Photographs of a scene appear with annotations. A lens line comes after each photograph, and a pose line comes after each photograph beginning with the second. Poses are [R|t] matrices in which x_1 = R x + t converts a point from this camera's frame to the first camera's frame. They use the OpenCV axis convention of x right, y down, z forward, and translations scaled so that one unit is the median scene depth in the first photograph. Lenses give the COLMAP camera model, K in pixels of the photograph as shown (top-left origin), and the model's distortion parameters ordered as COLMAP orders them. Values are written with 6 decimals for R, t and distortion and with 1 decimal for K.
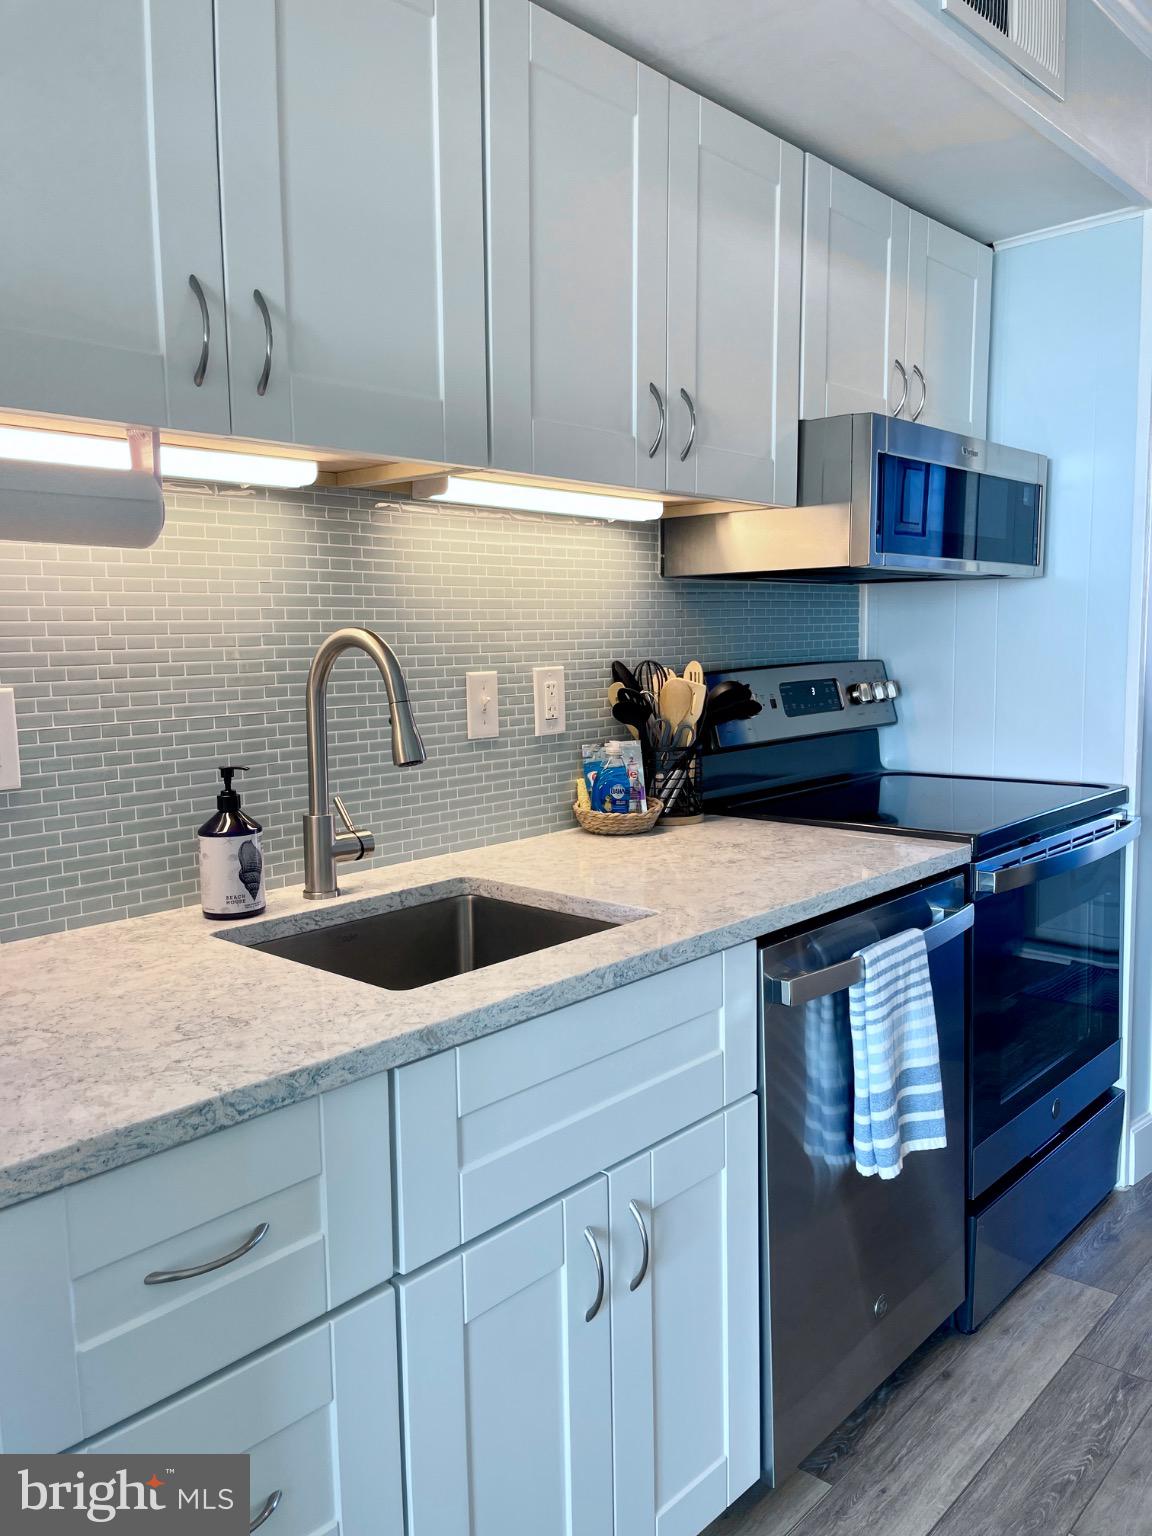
lens RADIAL K [[1179.5, 0, 576.0], [0, 1179.5, 768.0], [0, 0, 1]] dist [0.102894, -0.144863]
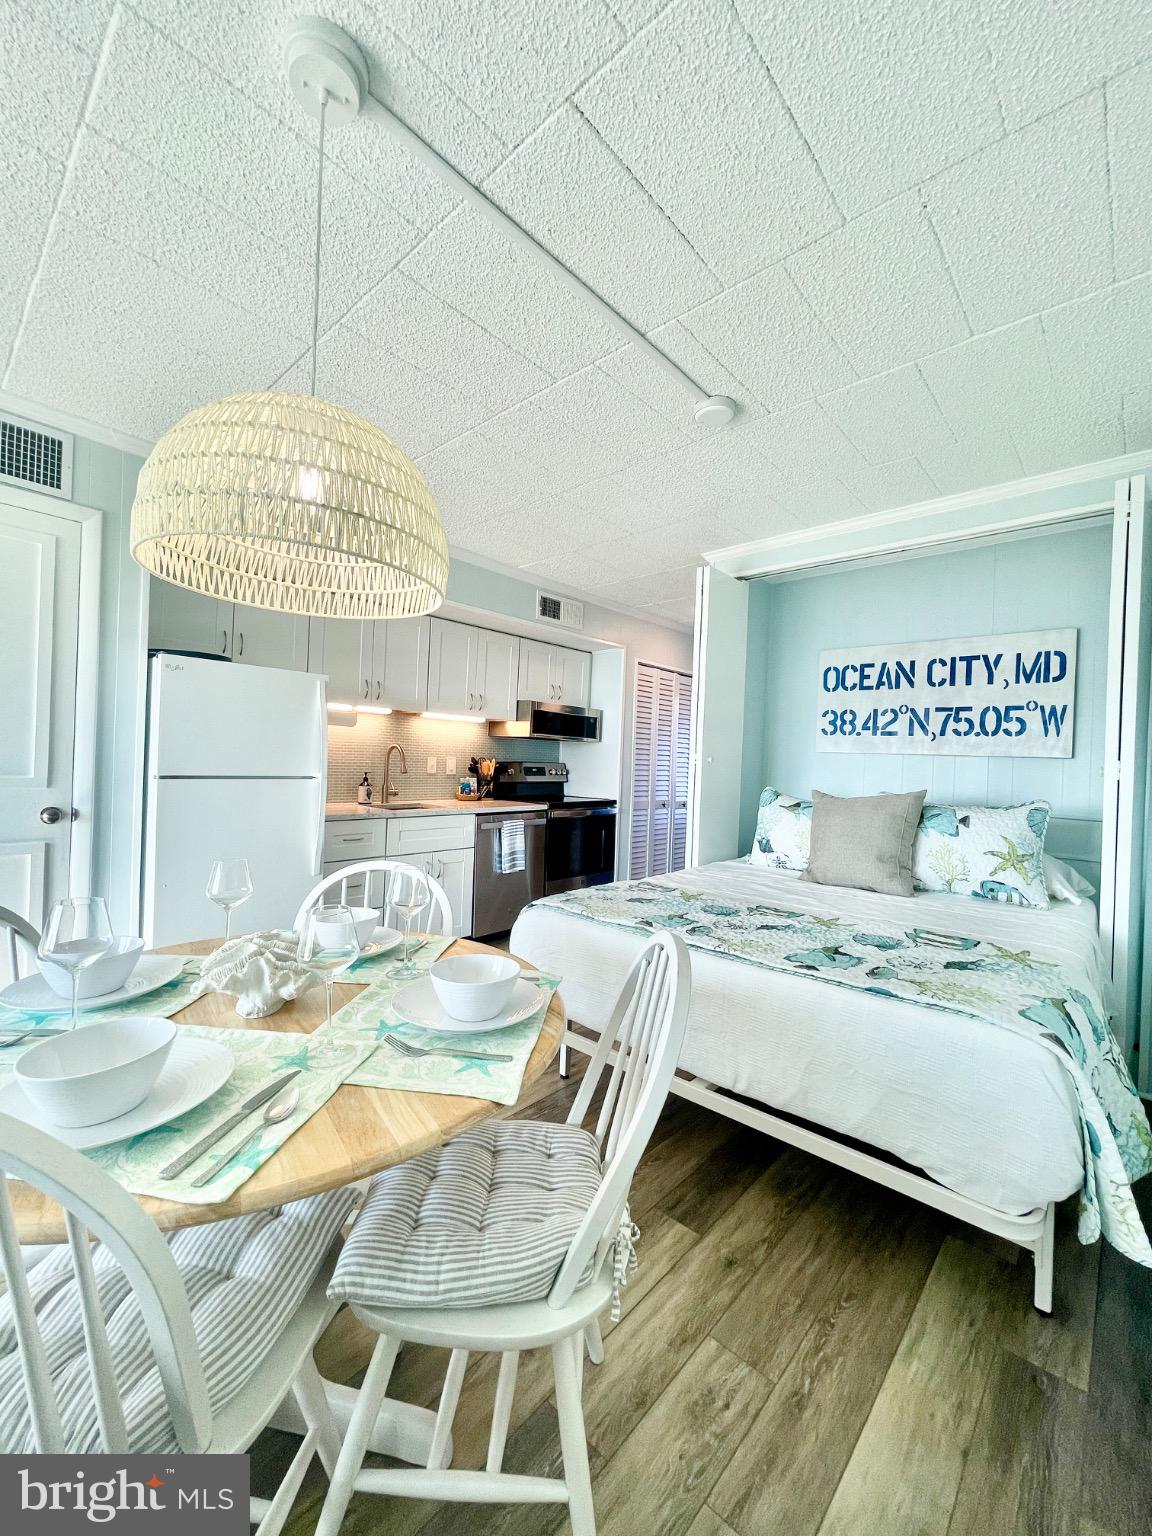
lens RADIAL K [[617.9, 0, 576.0], [0, 617.9, 768.0], [0, 0, 1]] dist [0.000028, 0.000002]
pose [[0.998677, 0.051132, -0.005365, 0.441760], [-0.051413, 0.993664, -0.099947, 0.147662], [0.000221, 0.100090, 0.994978, -1.157986]]
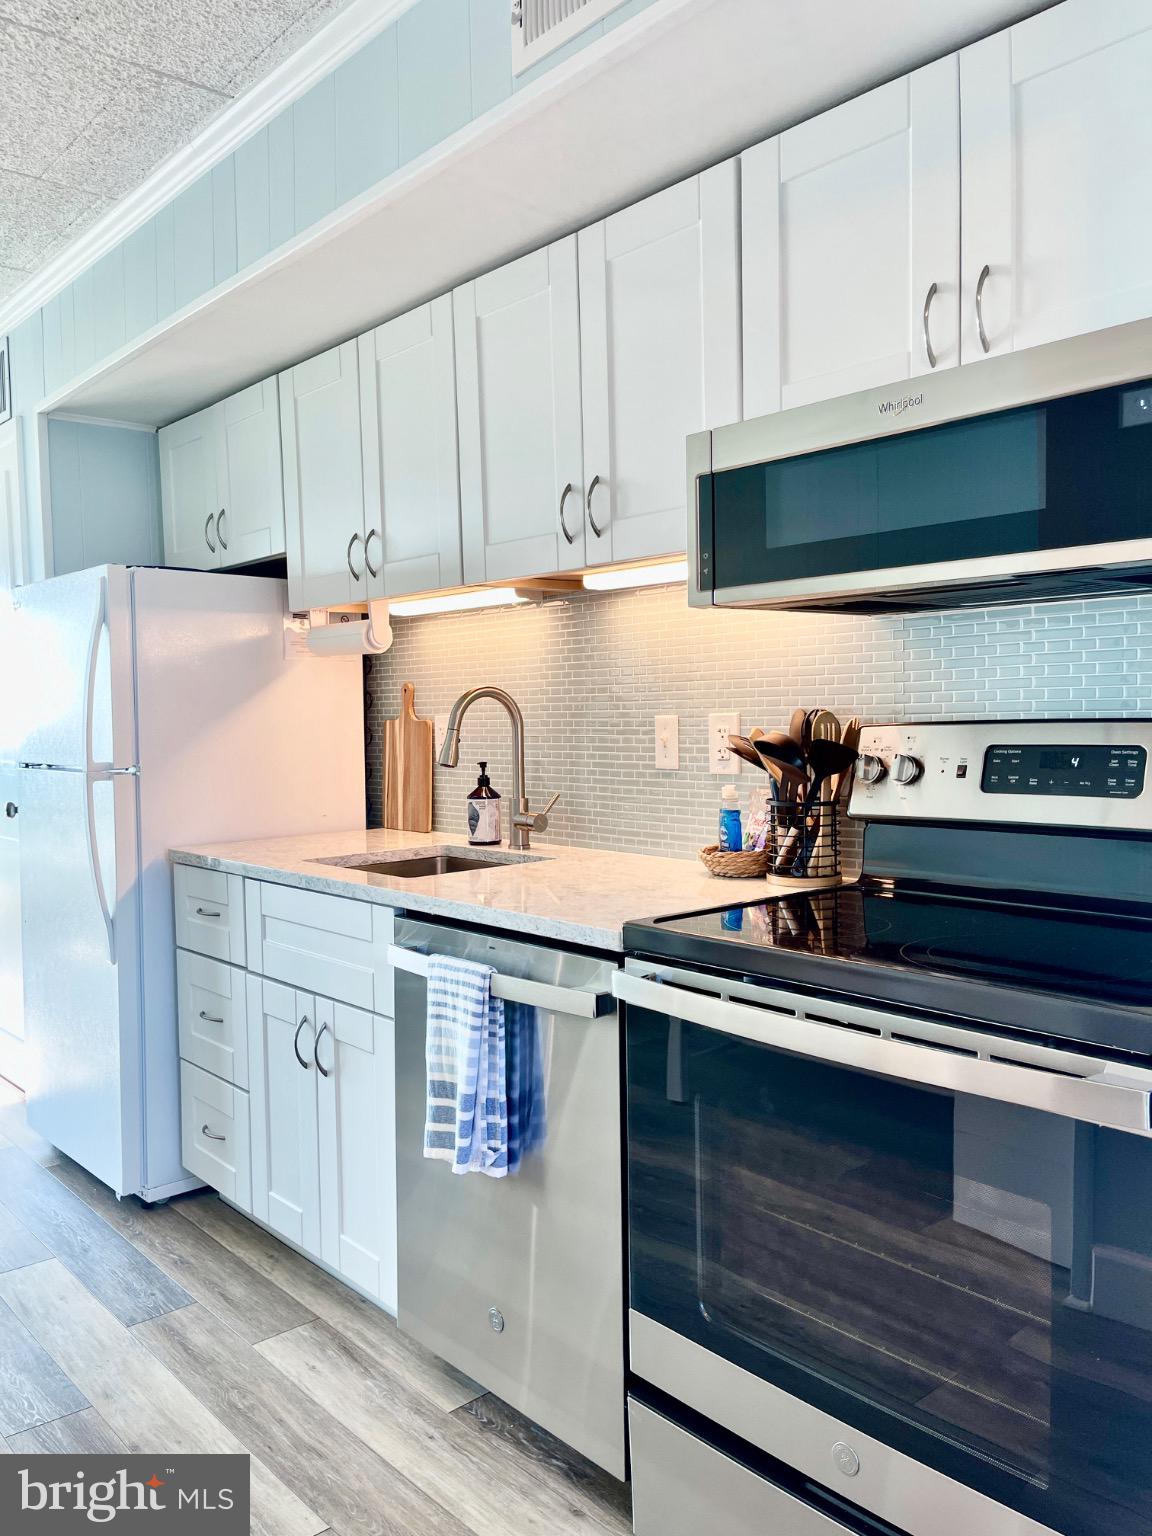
lens RADIAL K [[1179.5, 0, 576.0], [0, 1179.5, 768.0], [0, 0, 1]] dist [0.102894, -0.144863]
pose [[-0.112361, 0.068277, -0.991319, 1.185532], [-0.091744, 0.992662, 0.078768, -0.117992], [0.989423, 0.099798, -0.105273, 1.063835]]
